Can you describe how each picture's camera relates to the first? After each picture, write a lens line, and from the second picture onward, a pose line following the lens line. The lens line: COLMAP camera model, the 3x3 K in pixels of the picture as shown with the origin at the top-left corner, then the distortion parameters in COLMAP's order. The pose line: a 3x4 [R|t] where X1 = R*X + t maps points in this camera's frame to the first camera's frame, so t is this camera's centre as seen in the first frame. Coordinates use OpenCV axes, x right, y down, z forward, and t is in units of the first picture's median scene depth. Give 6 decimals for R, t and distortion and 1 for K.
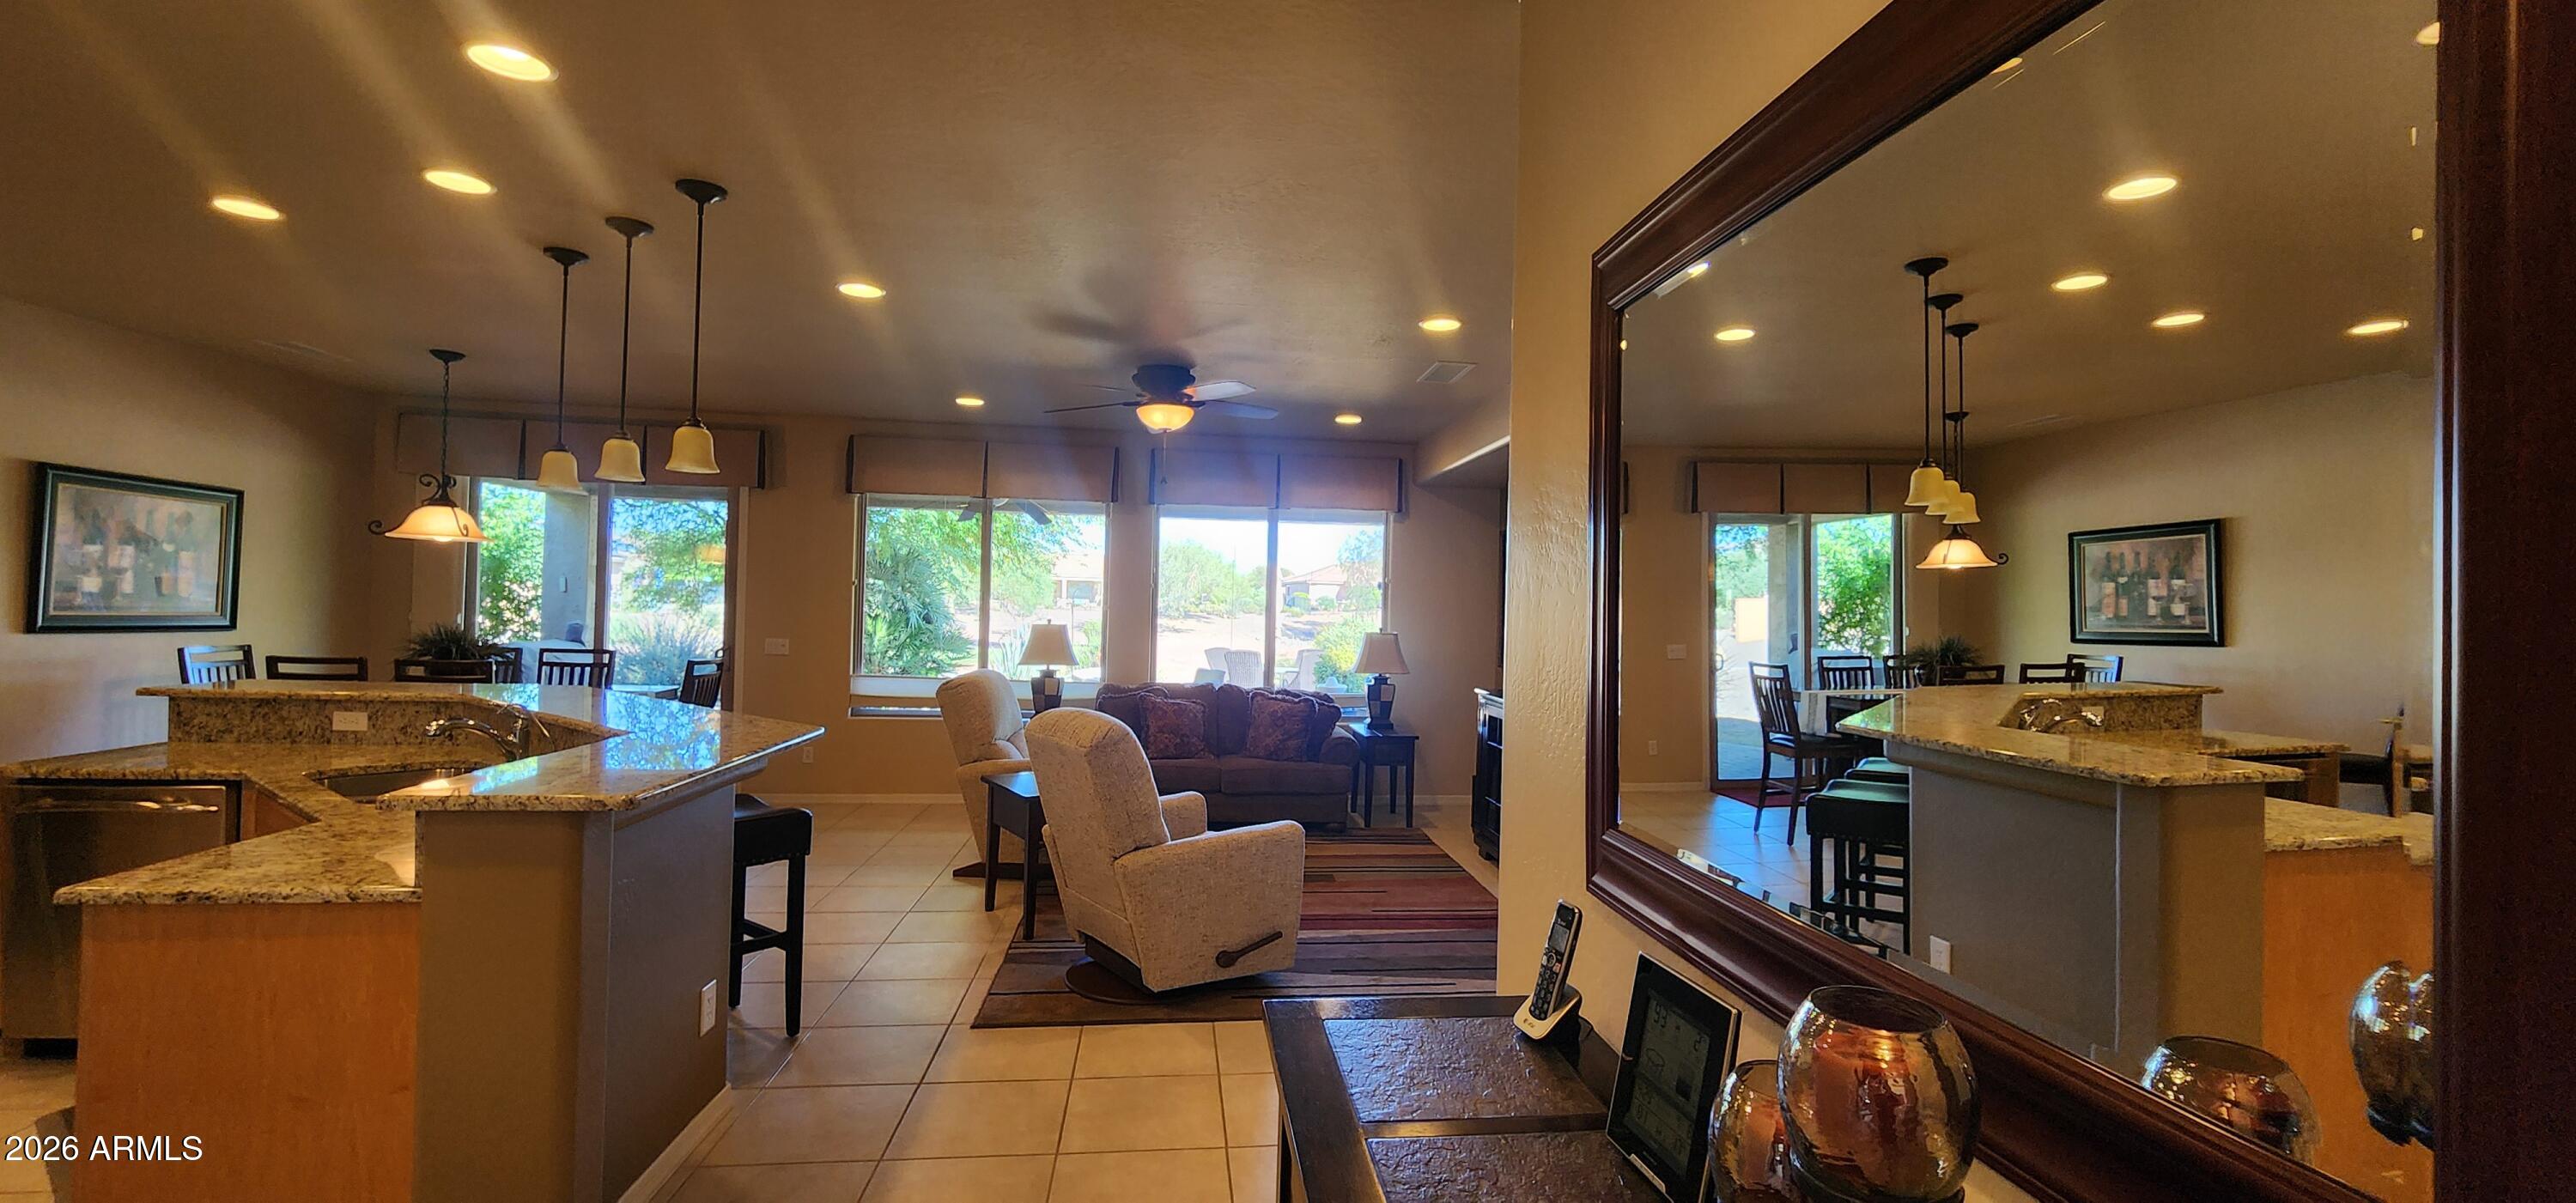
lens RADIAL K [[1059.7, 0, 1306.9], [0, 1059.7, 602.0], [0, 0, 1]] dist [-0.000772, -0.000342]
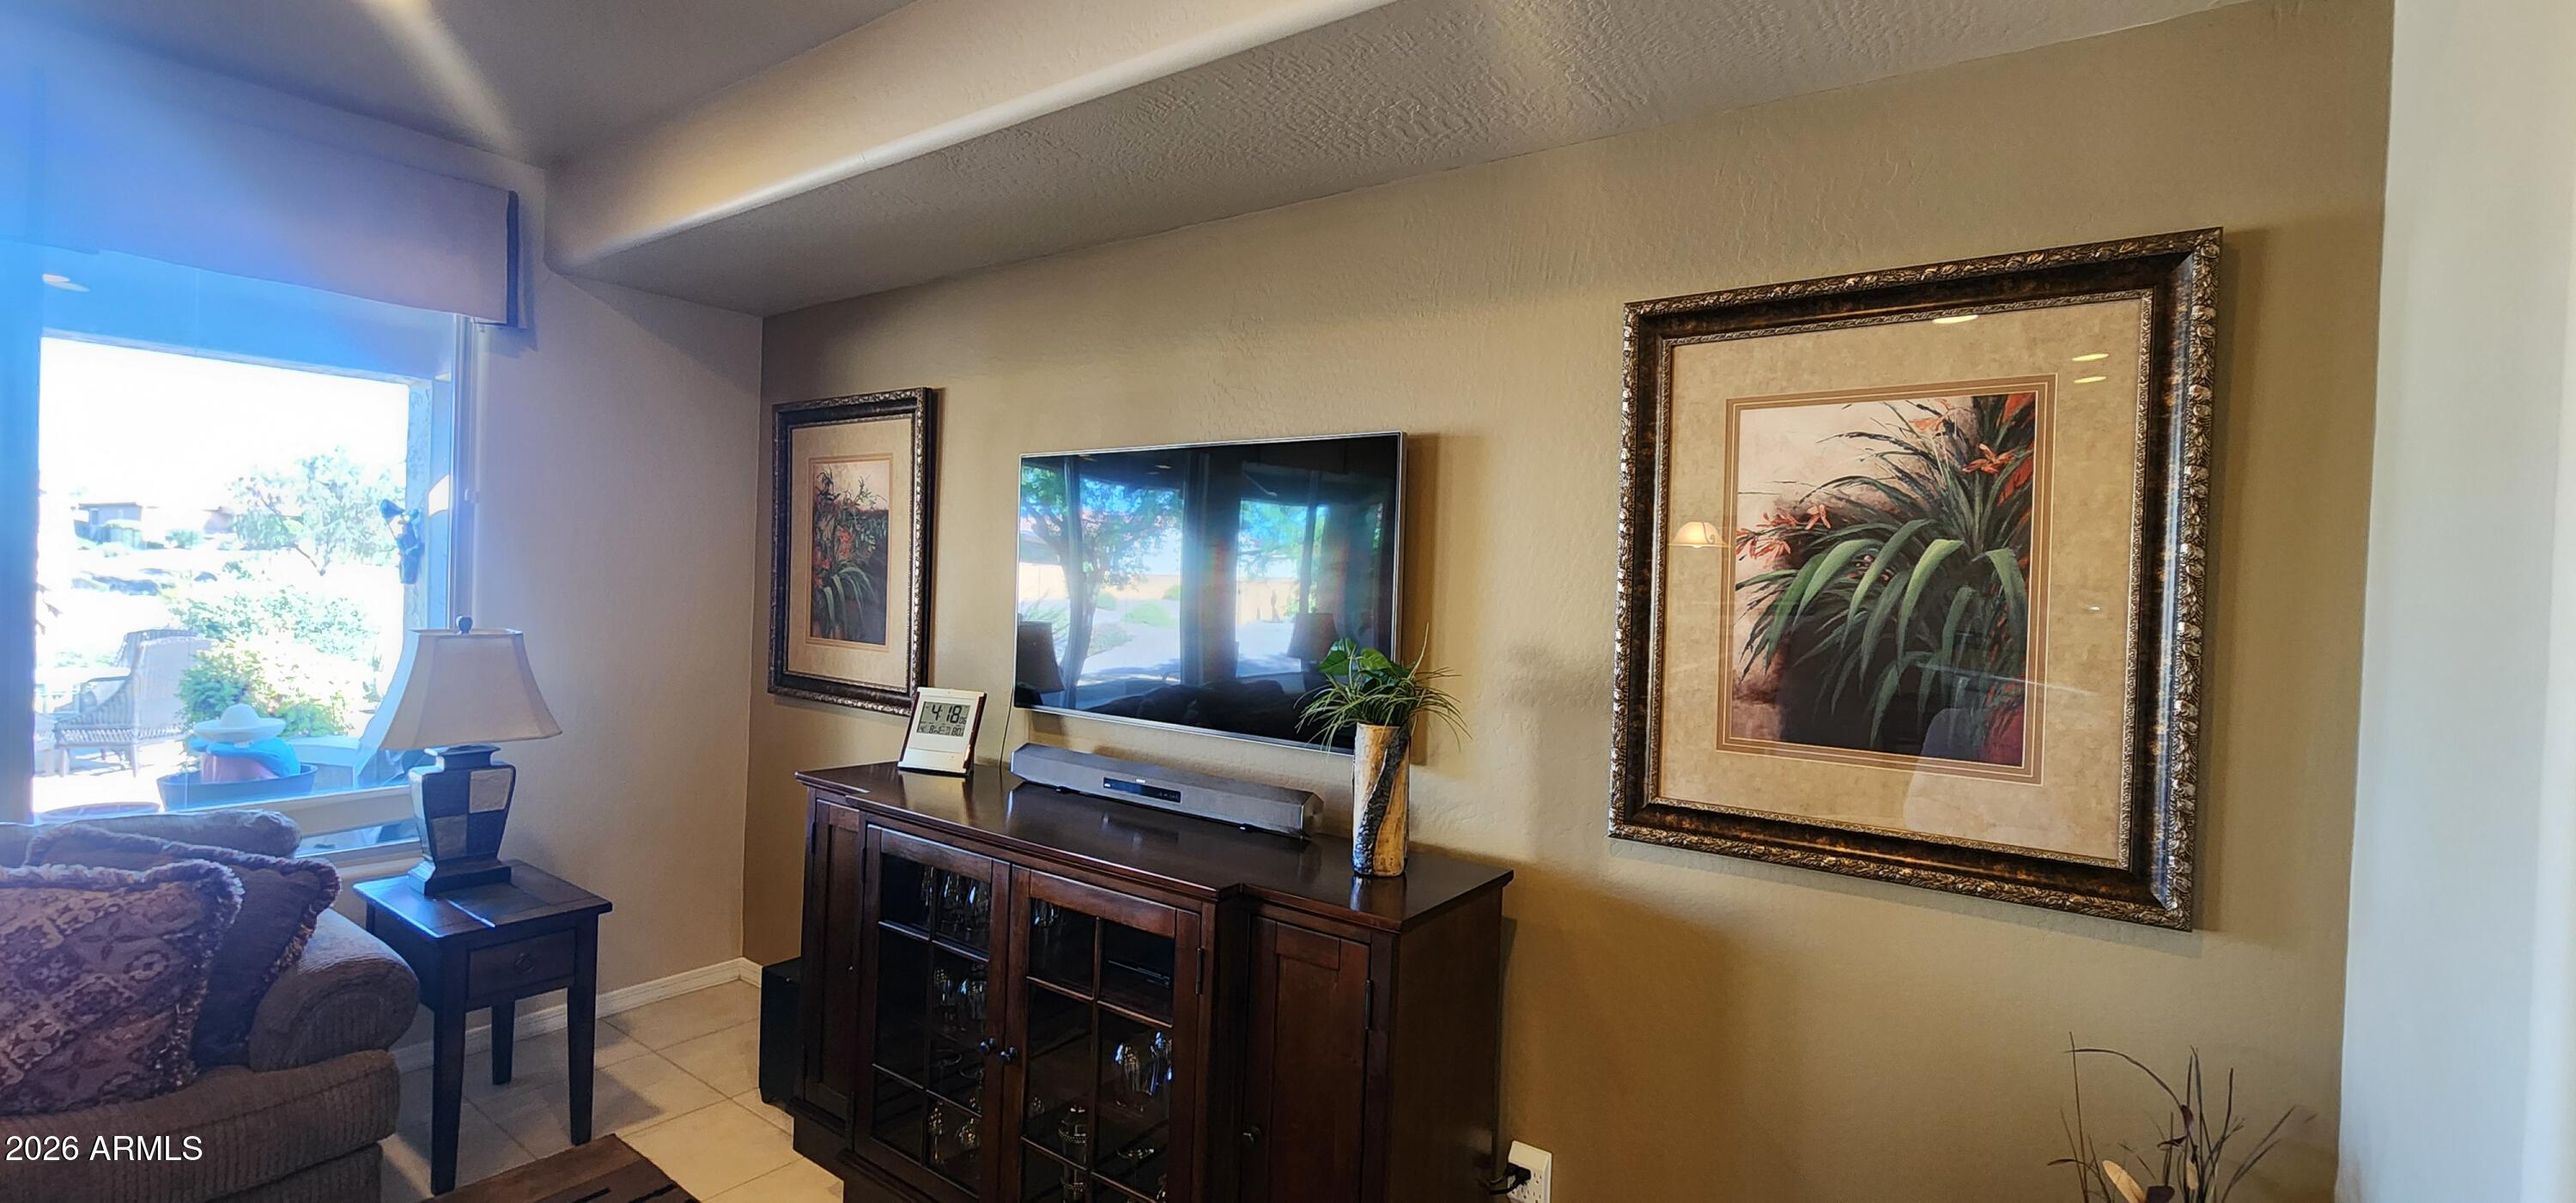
lens RADIAL K [[1059.7, 0, 1306.9], [0, 1059.7, 602.0], [0, 0, 1]] dist [-0.000772, -0.000342]
pose [[0.670219, -0.007784, 0.742123, -0.009171], [-0.026861, 0.999035, 0.034737, -0.002772], [-0.741677, -0.043215, 0.669363, 0.529862]]
